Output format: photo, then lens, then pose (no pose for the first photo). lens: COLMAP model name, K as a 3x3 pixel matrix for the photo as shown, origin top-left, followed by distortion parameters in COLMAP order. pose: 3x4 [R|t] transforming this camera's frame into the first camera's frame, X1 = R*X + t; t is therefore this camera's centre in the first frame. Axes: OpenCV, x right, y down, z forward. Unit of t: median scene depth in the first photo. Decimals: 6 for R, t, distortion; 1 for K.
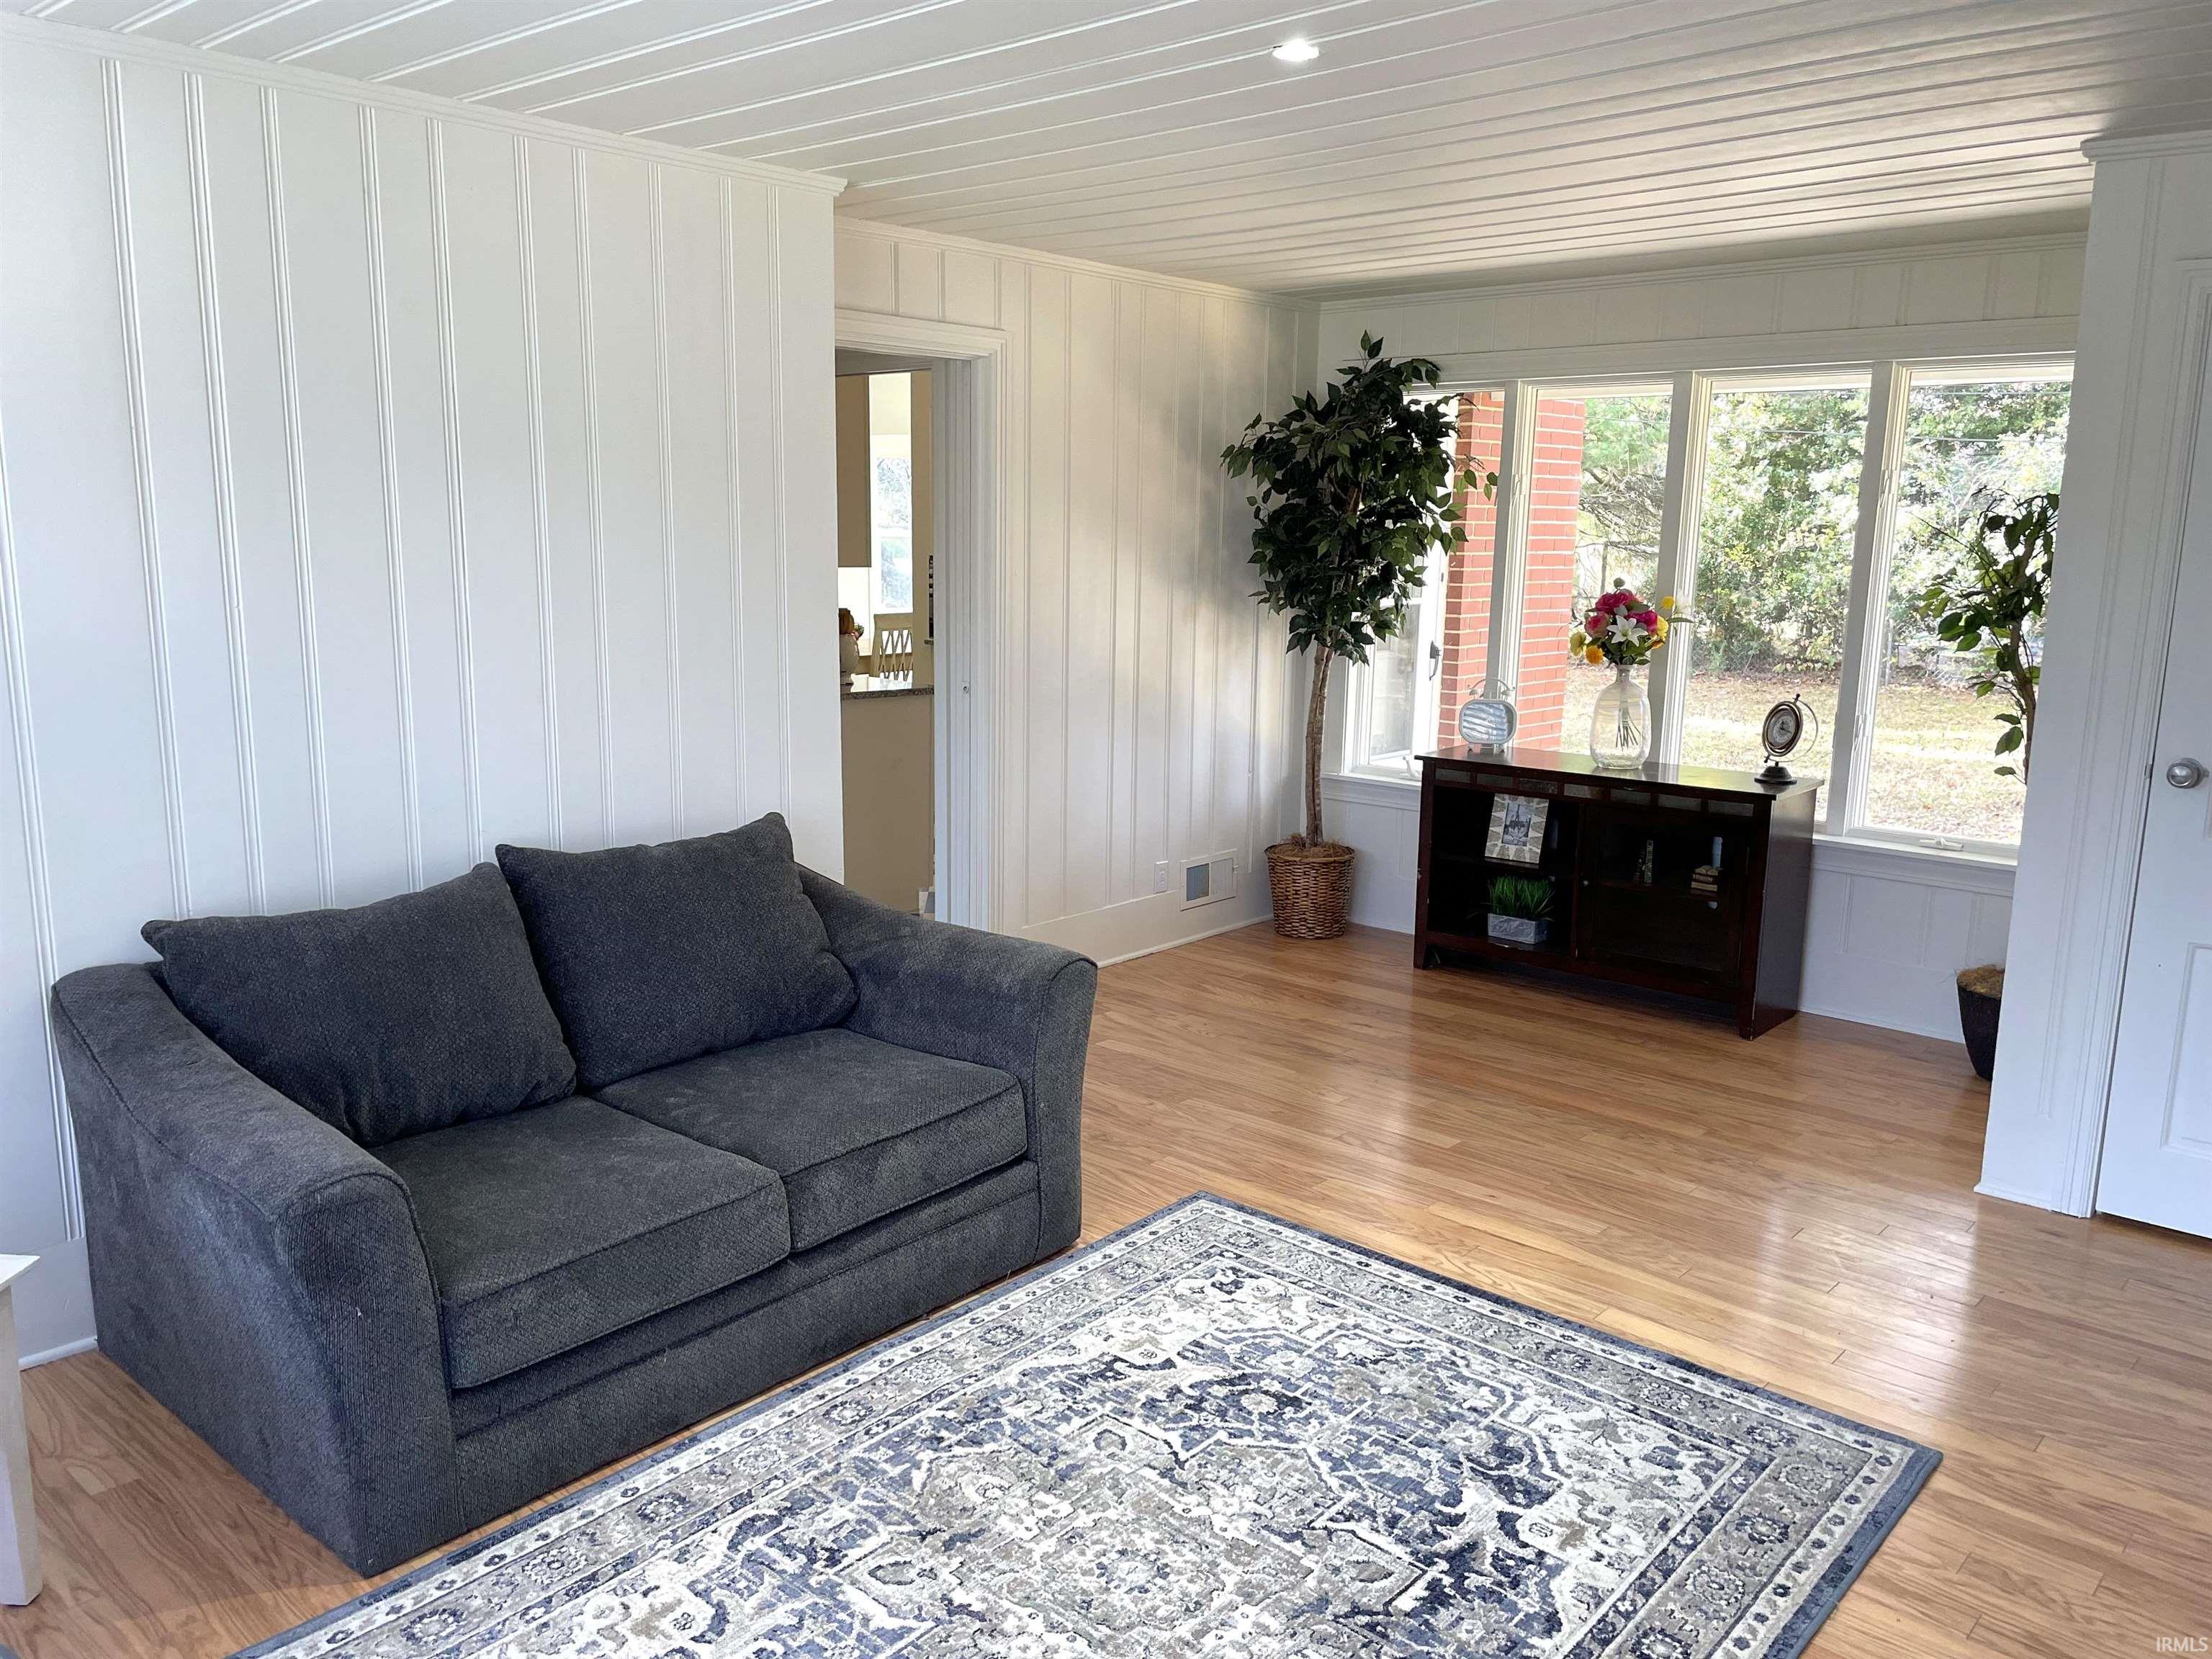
lens RADIAL K [[1667.3, 0, 1102.8], [0, 1667.3, 828.6], [0, 0, 1]] dist [0.082015, -0.112366]
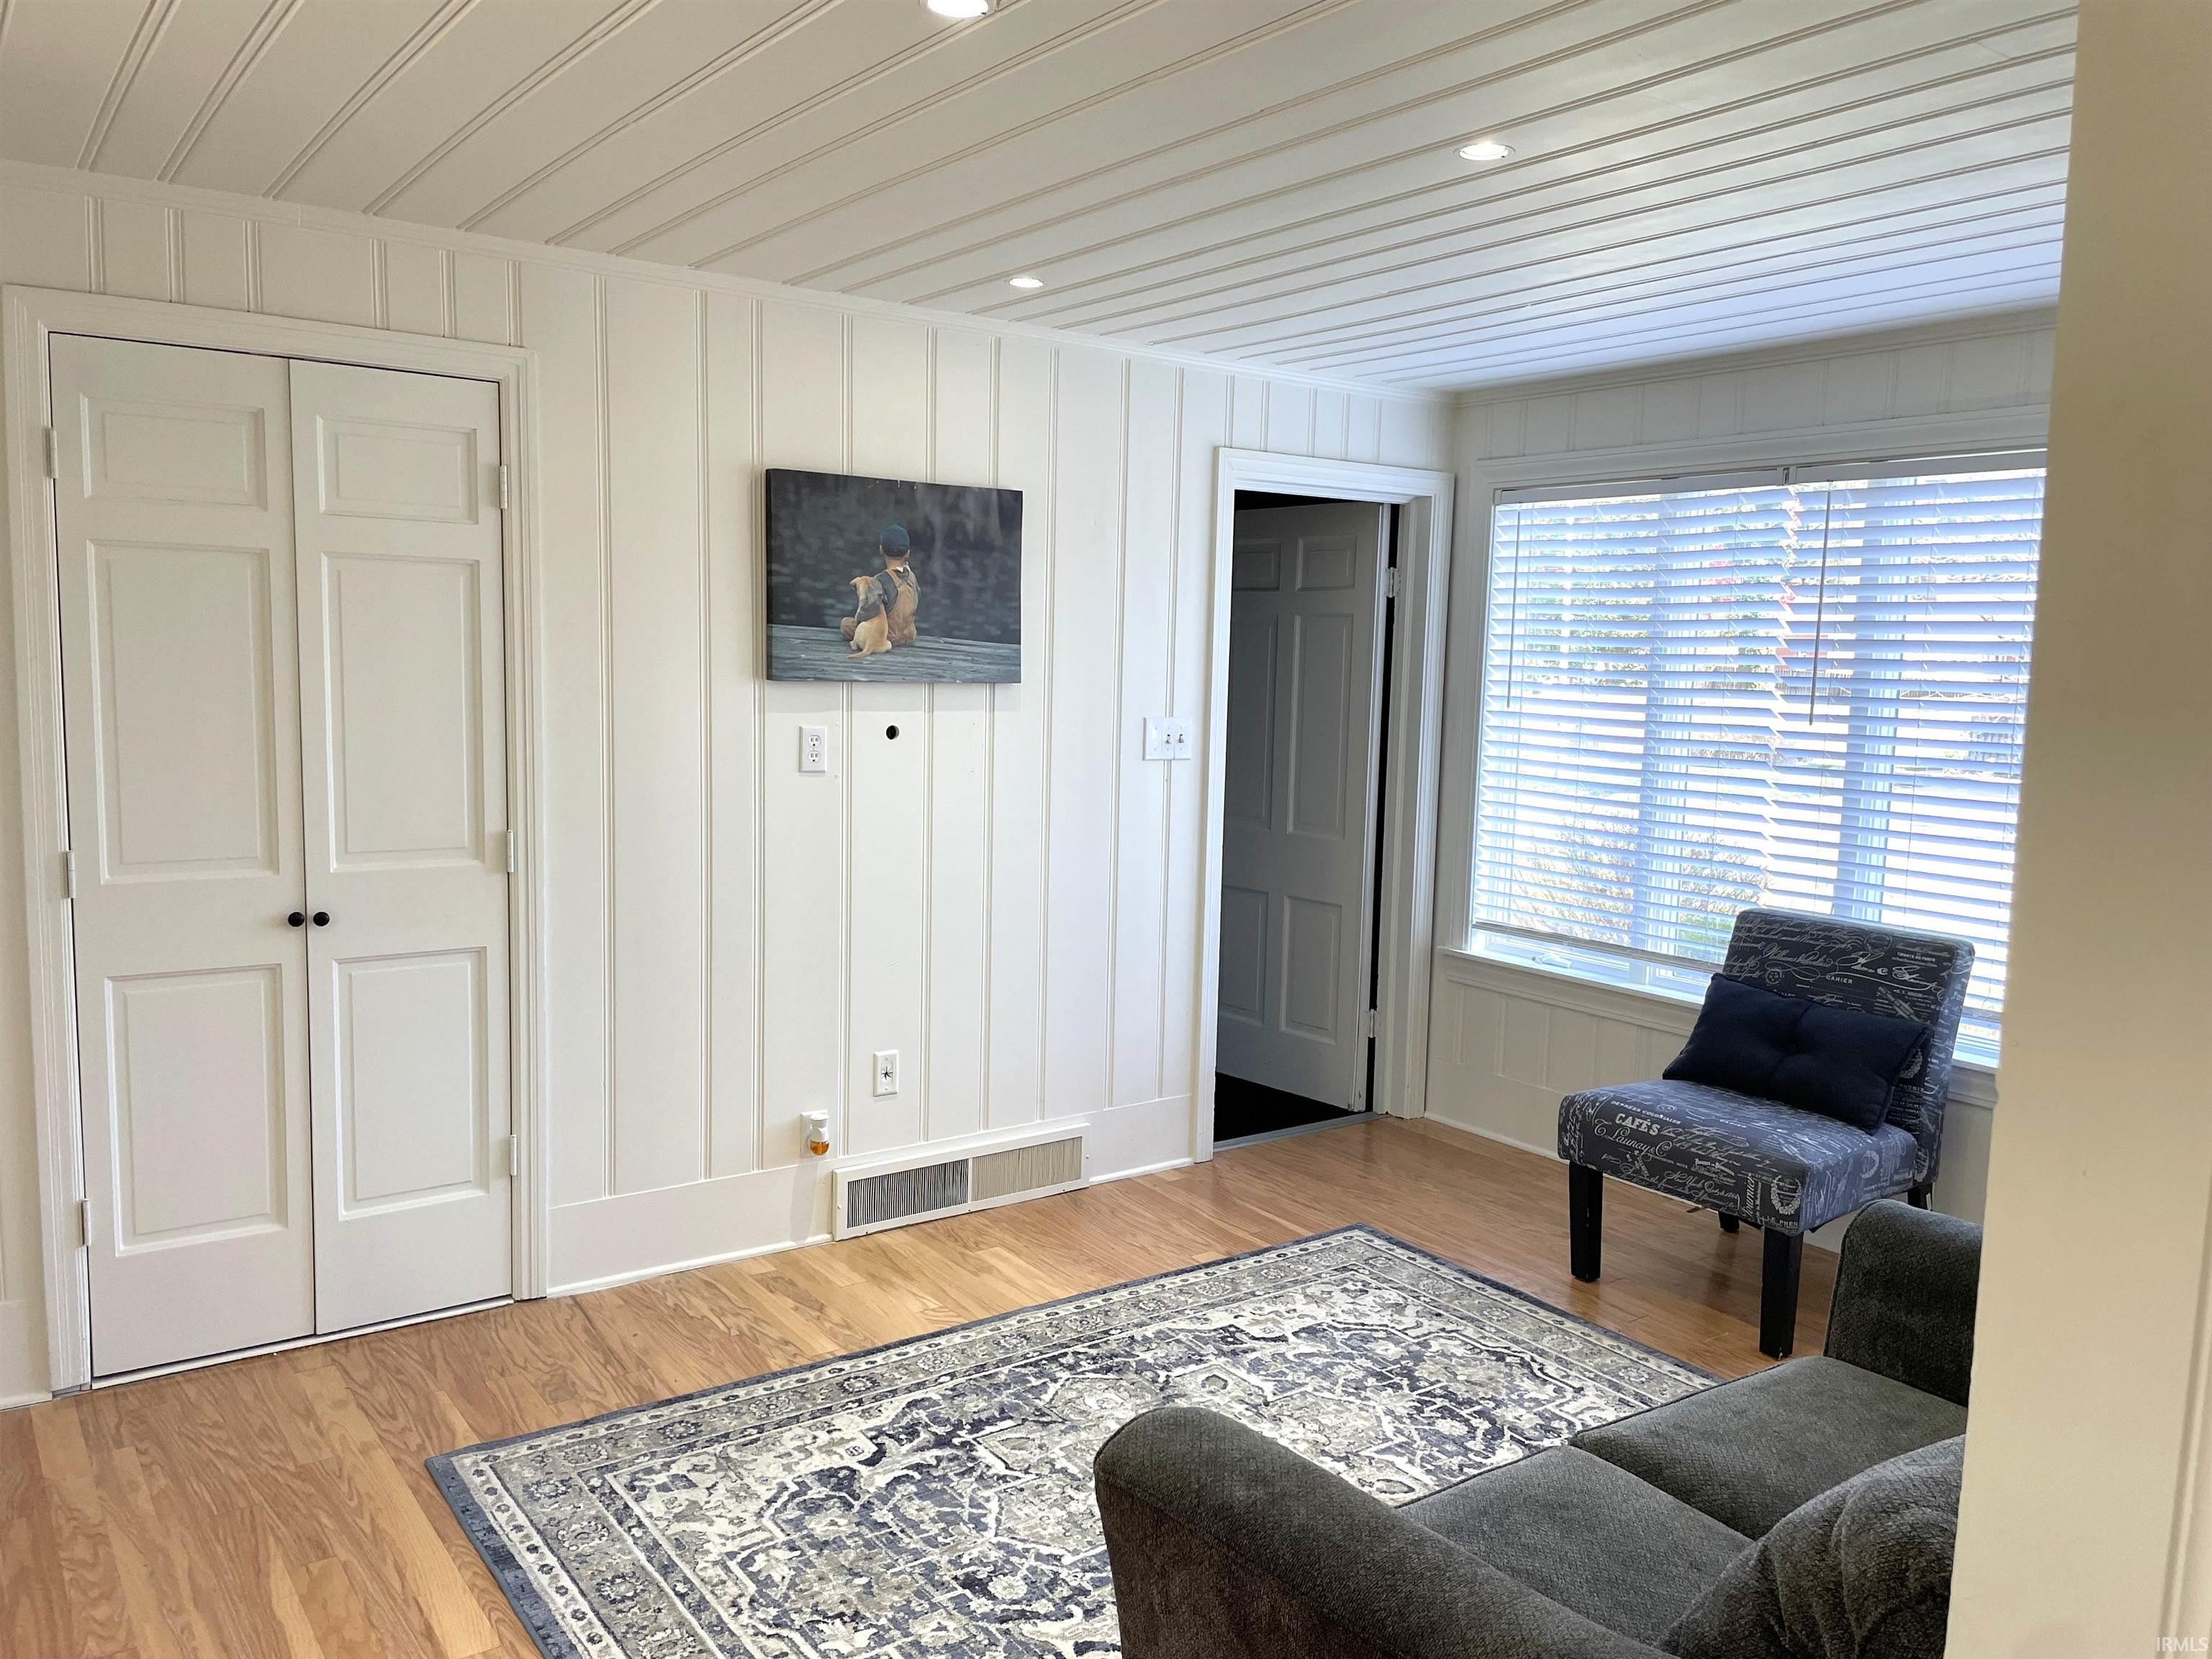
lens RADIAL K [[1667.3, 0, 1104.6], [0, 1667.3, 831.5], [0, 0, 1]] dist [0.082015, -0.112366]
pose [[-0.973732, -0.062043, 0.219084, -0.143193], [0.004074, 0.957260, 0.289199, -0.338144], [-0.227663, 0.282495, -0.931862, 1.864129]]
